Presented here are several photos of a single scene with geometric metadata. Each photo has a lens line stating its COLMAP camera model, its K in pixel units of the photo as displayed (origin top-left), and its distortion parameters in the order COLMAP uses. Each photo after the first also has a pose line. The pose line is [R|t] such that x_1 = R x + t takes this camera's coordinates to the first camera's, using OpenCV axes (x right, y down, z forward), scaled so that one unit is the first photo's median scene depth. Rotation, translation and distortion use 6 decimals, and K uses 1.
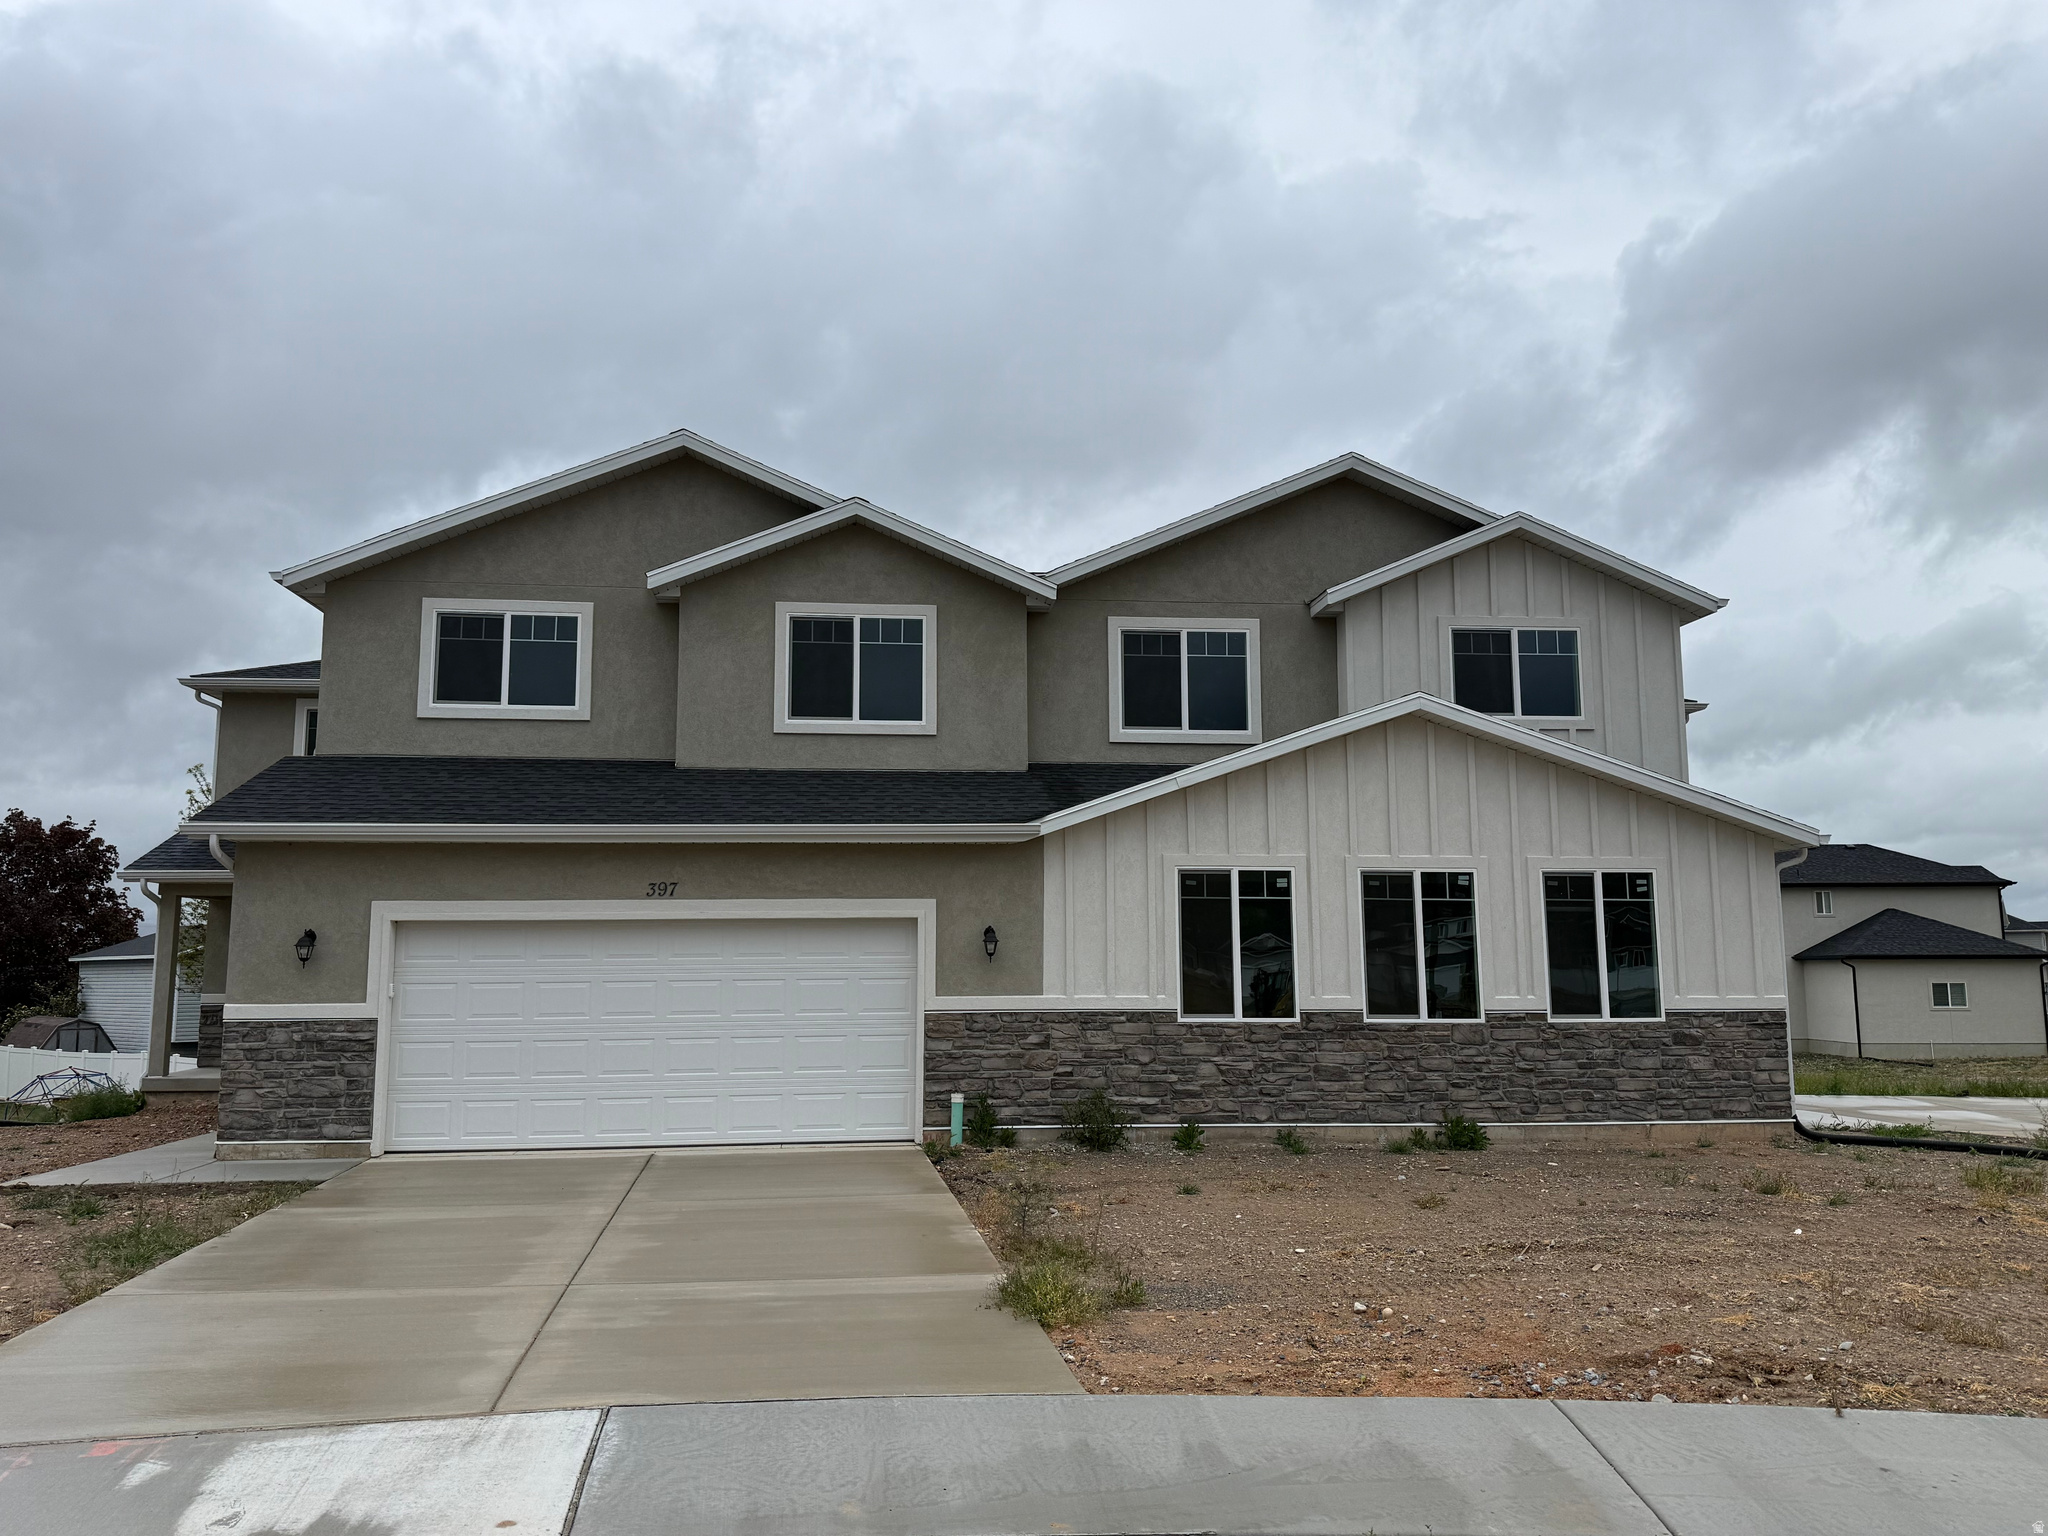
lens RADIAL K [[1431.1, 0, 1024.0], [0, 1431.1, 768.0], [0, 0, 1]] dist [0.170280, -0.304555]
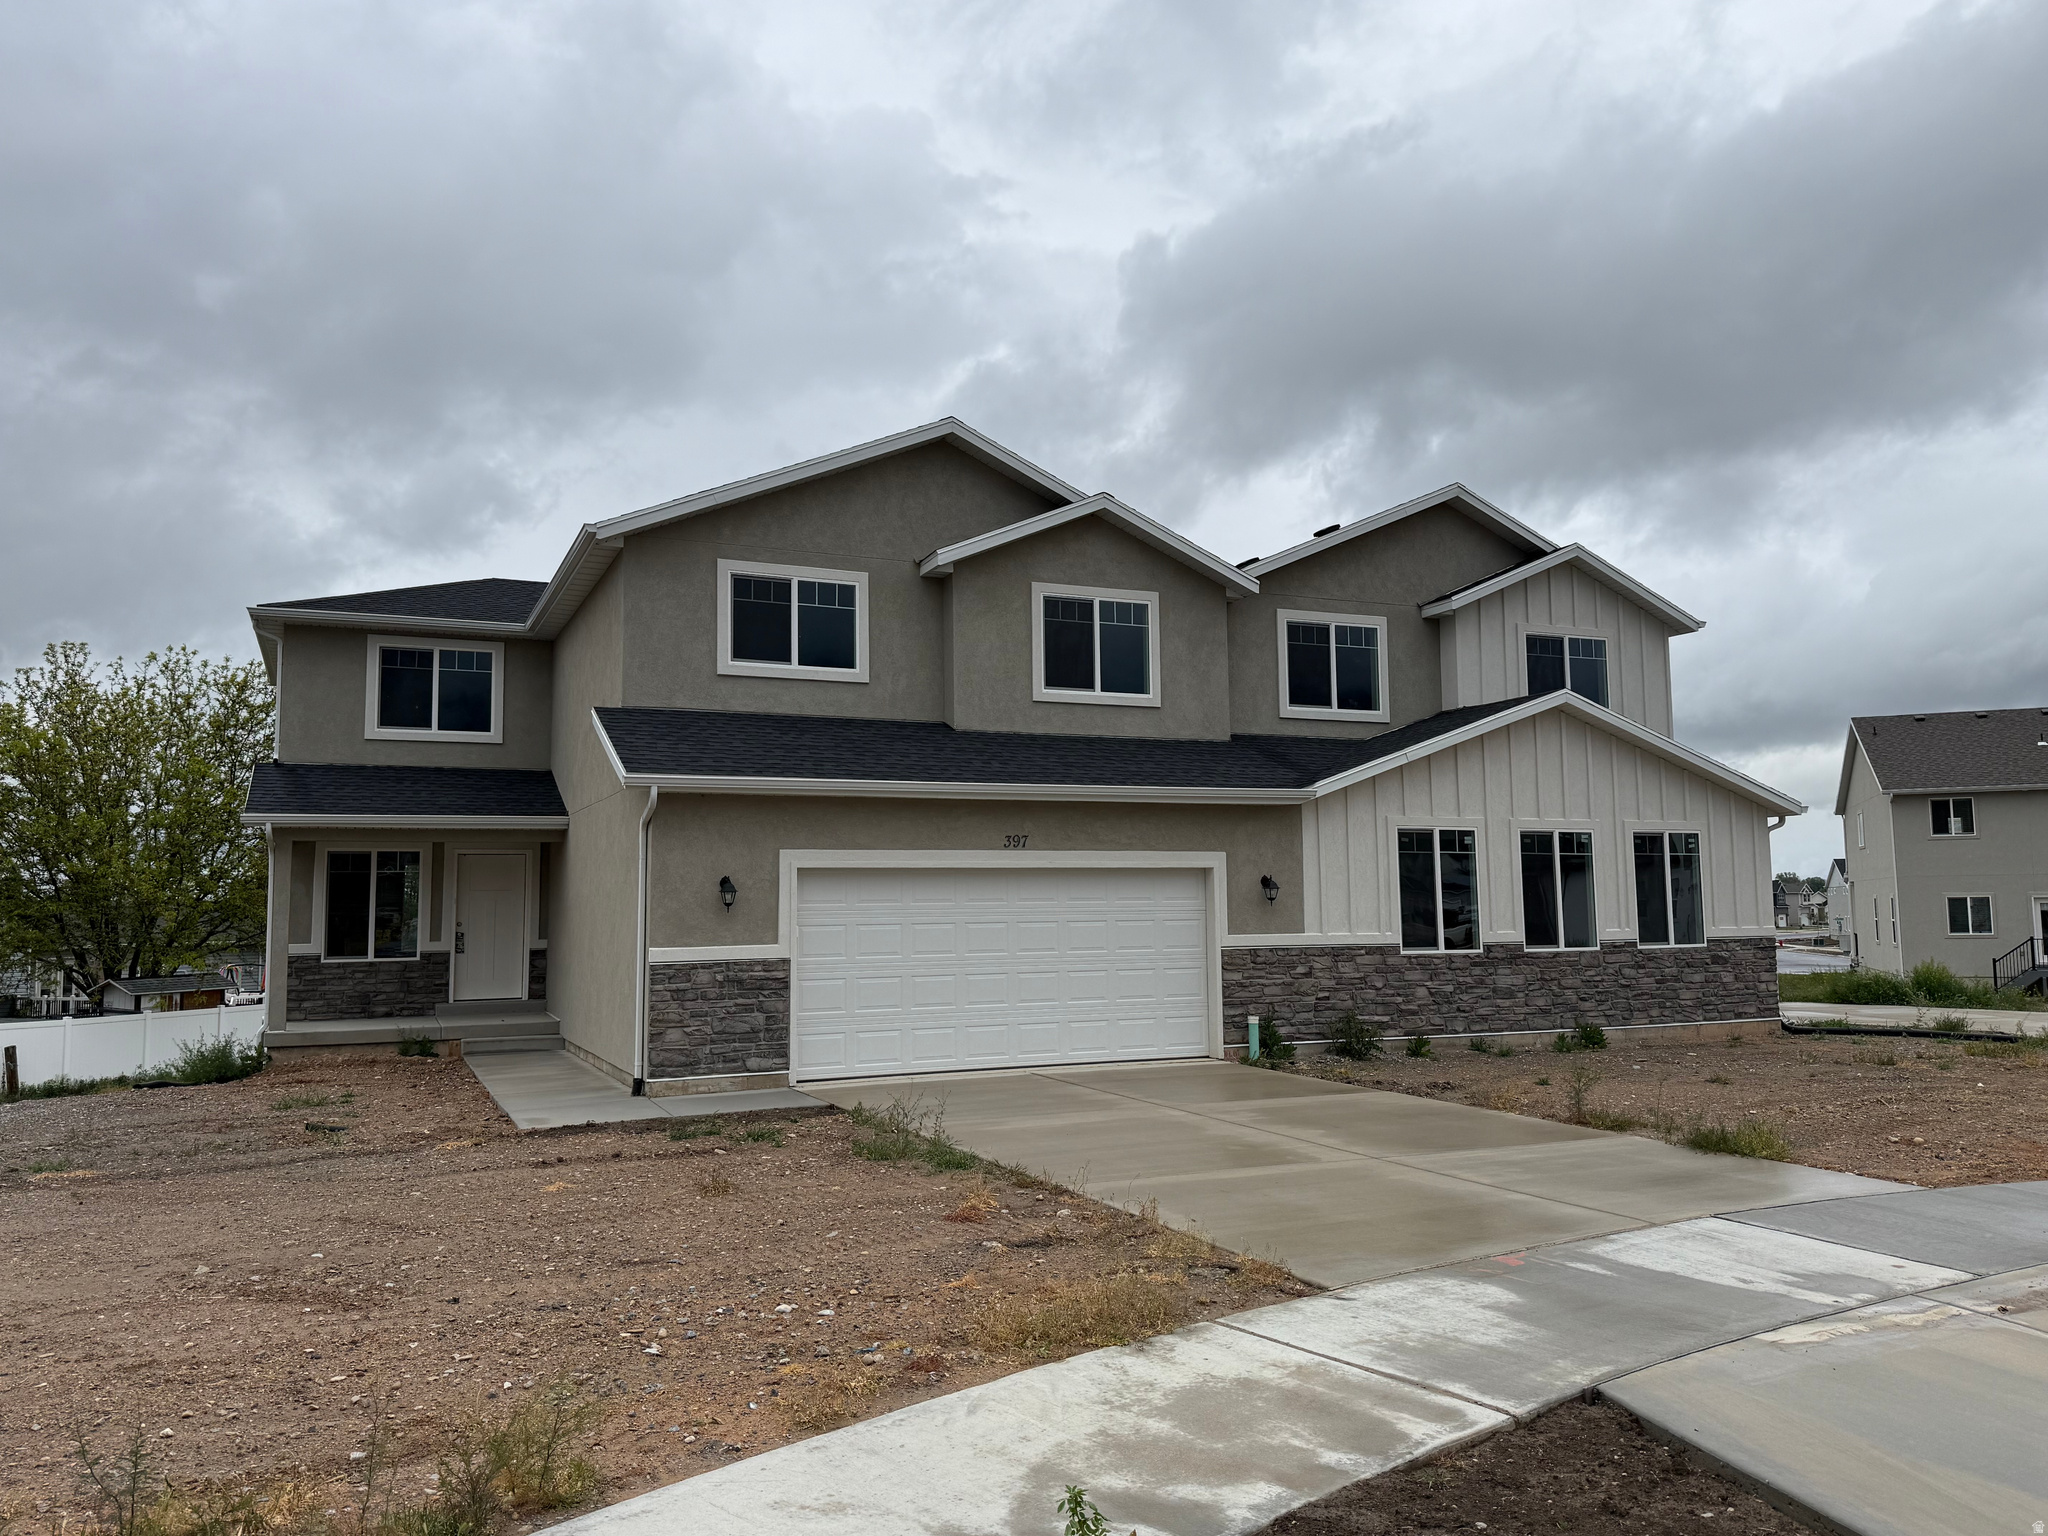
lens RADIAL K [[1431.1, 0, 1024.0], [0, 1431.1, 768.0], [0, 0, 1]] dist [0.170280, -0.304555]
pose [[0.950888, 0.021842, 0.308762, -0.558674], [-0.032645, 0.999021, 0.029865, -0.005979], [-0.307808, -0.038478, 0.950670, -0.053571]]
